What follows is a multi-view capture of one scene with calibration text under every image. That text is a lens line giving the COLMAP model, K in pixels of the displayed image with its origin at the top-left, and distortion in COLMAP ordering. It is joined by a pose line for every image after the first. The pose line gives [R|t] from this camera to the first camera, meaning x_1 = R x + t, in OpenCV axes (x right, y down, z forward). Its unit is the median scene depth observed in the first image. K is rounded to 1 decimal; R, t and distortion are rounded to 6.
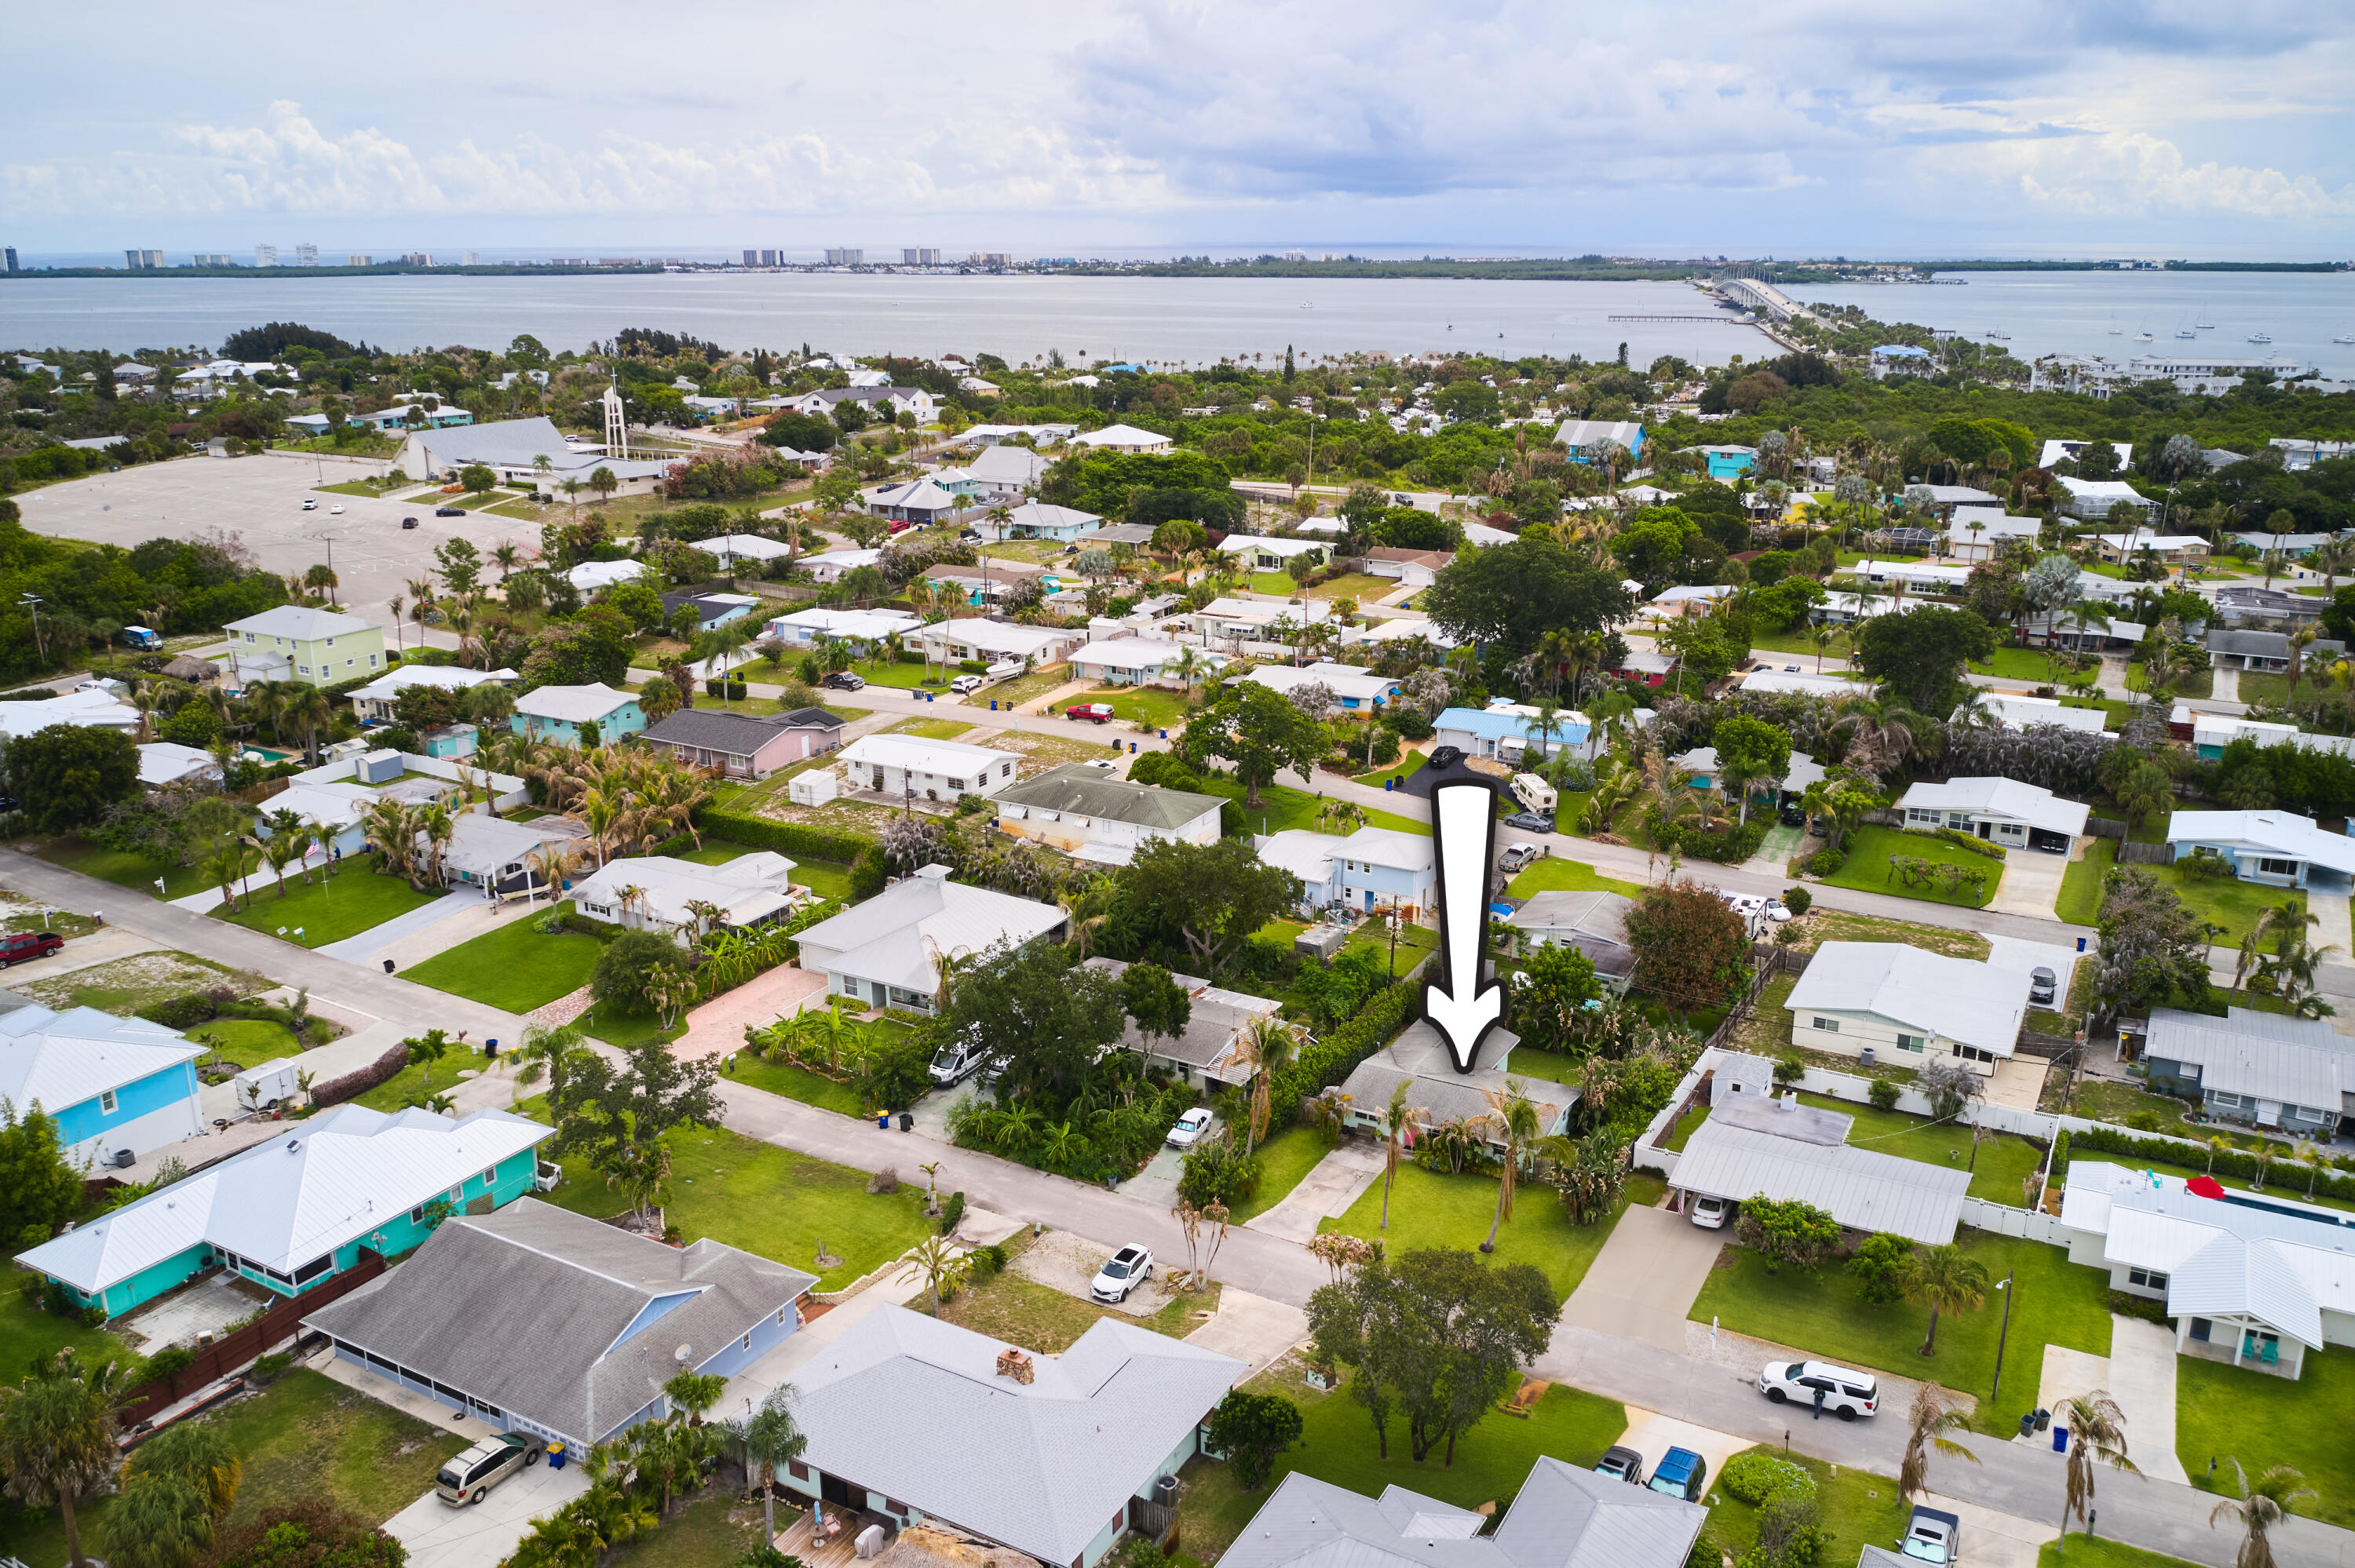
lens RADIAL K [[1847.9, 0, 1177.5], [0, 1847.9, 784.0], [0, 0, 1]] dist [-0.026062, -0.003867]
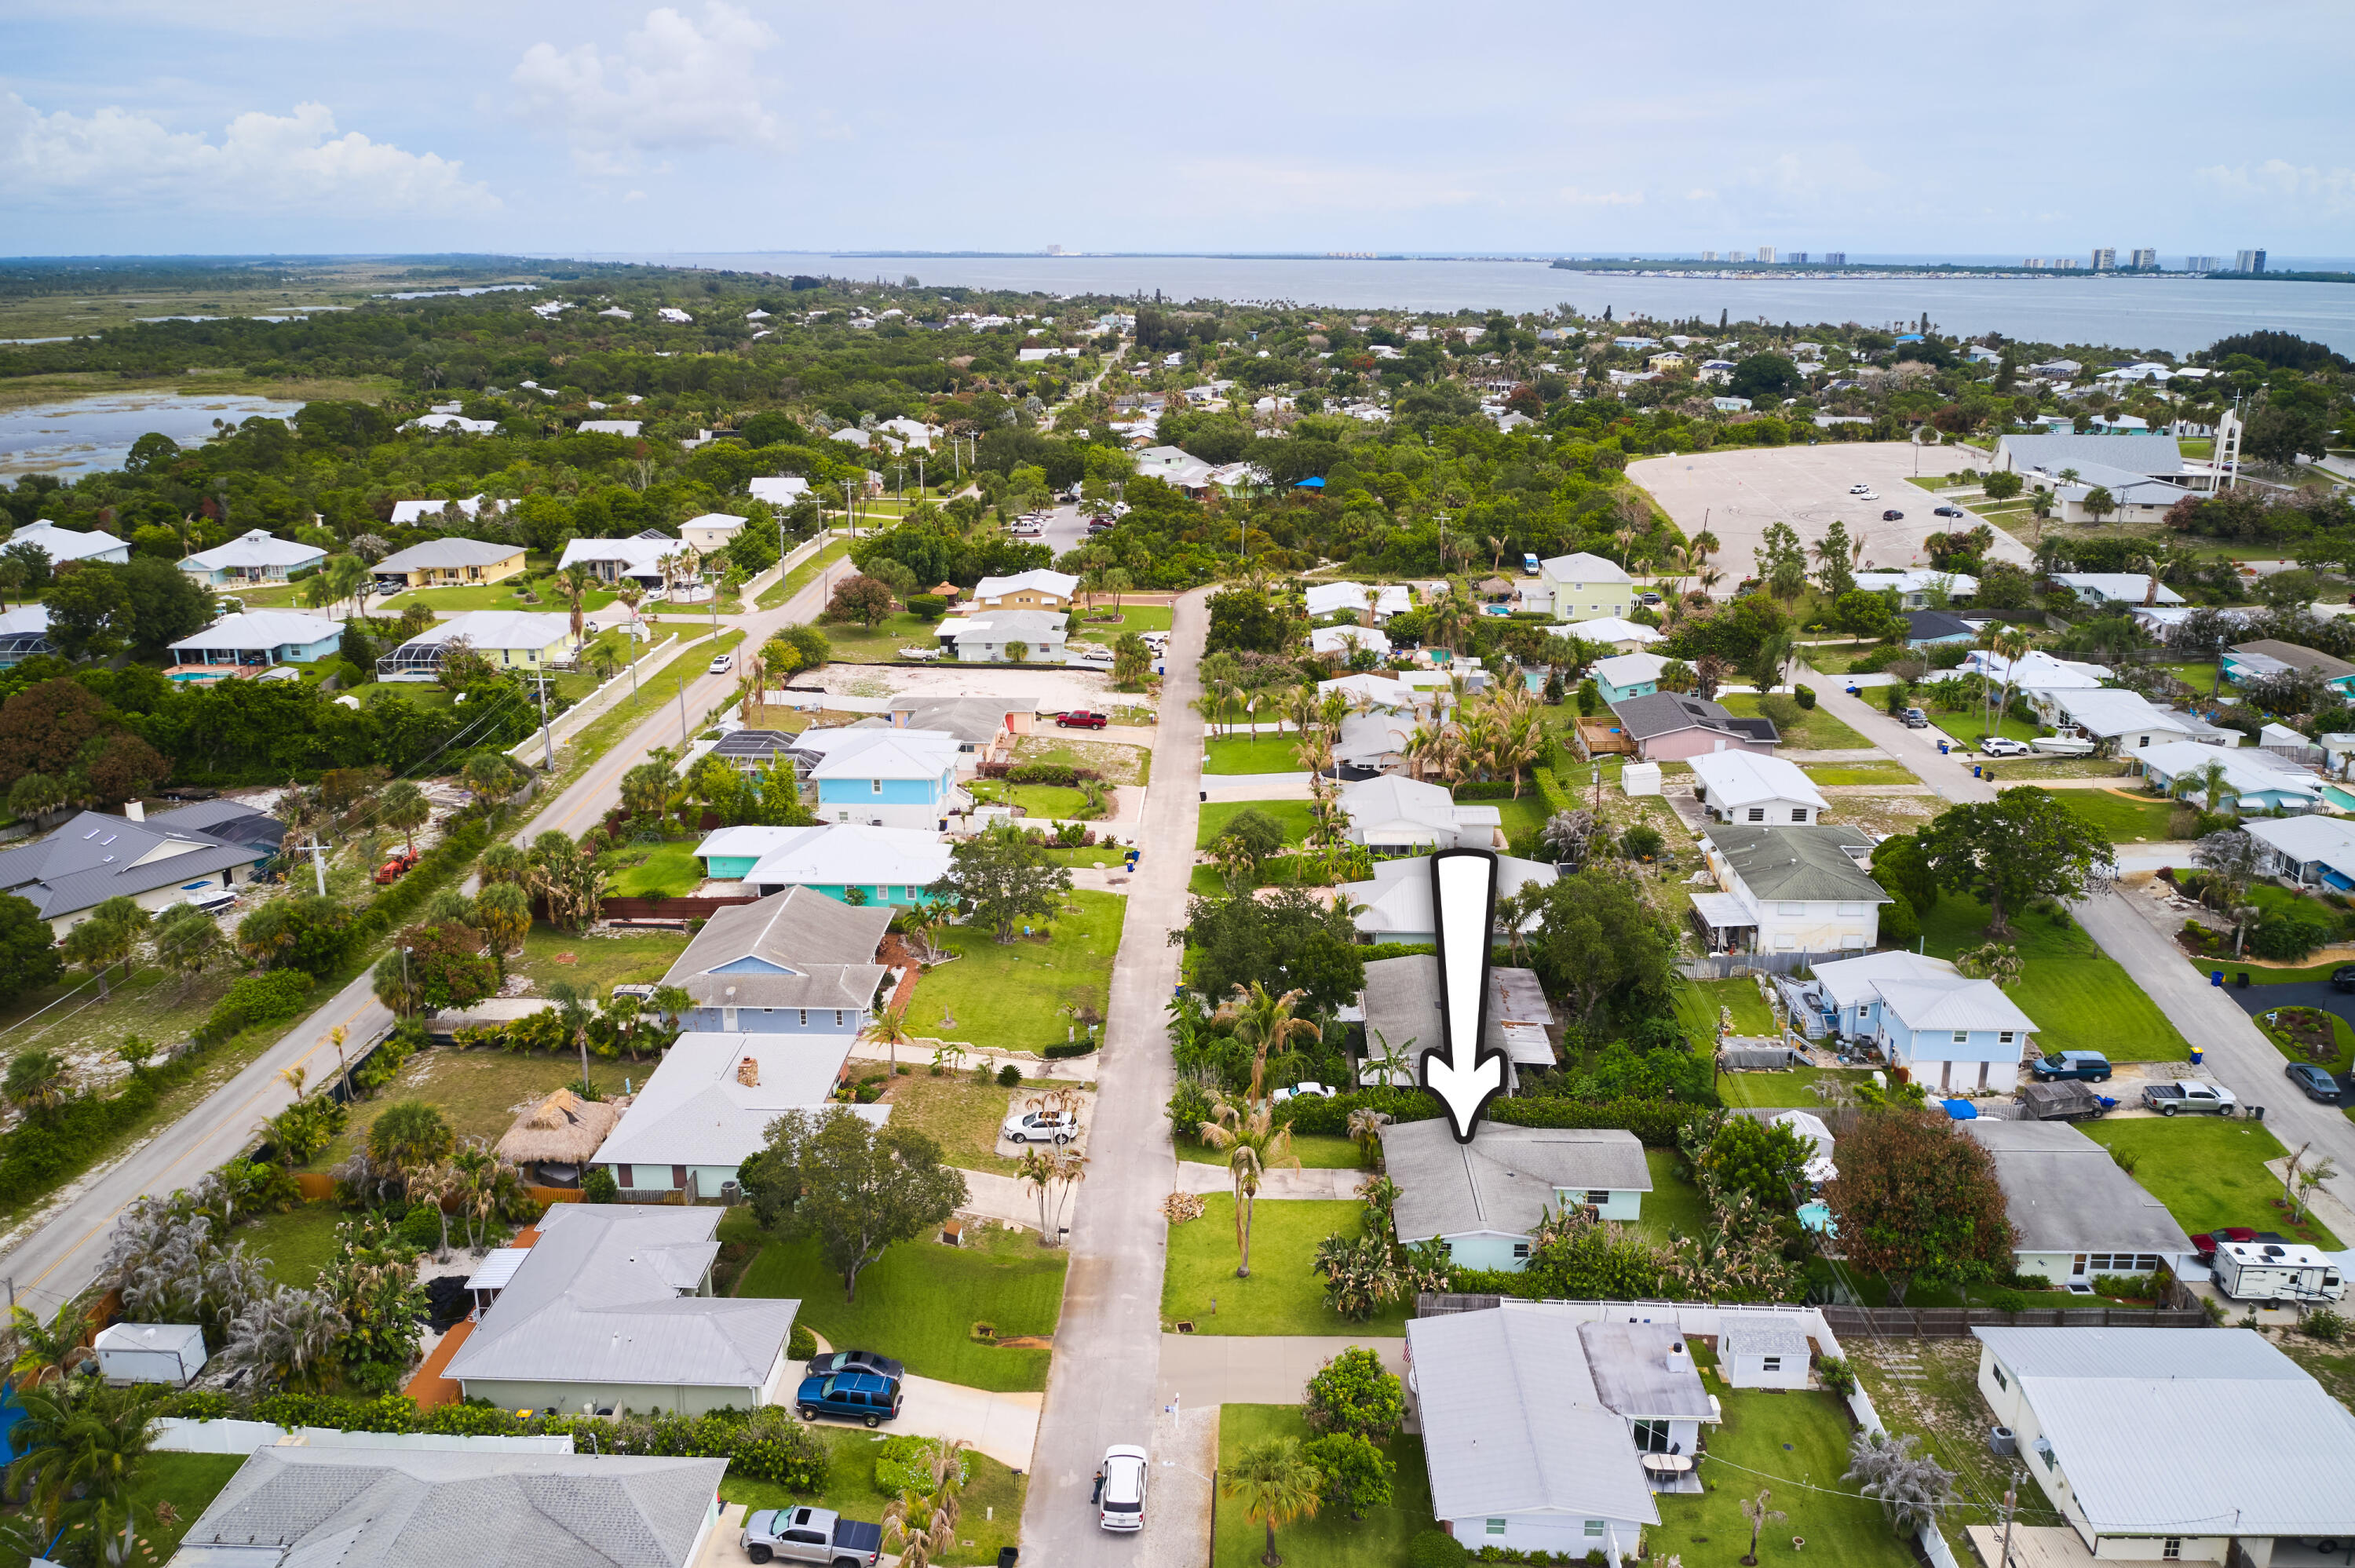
lens RADIAL K [[1847.9, 0, 1177.5], [0, 1847.9, 784.0], [0, 0, 1]] dist [-0.026062, -0.003867]
pose [[0.457661, 0.253001, -0.852371, 0.552587], [-0.254417, 0.955840, 0.147109, -0.079603], [0.851950, 0.149531, 0.501819, 0.263360]]
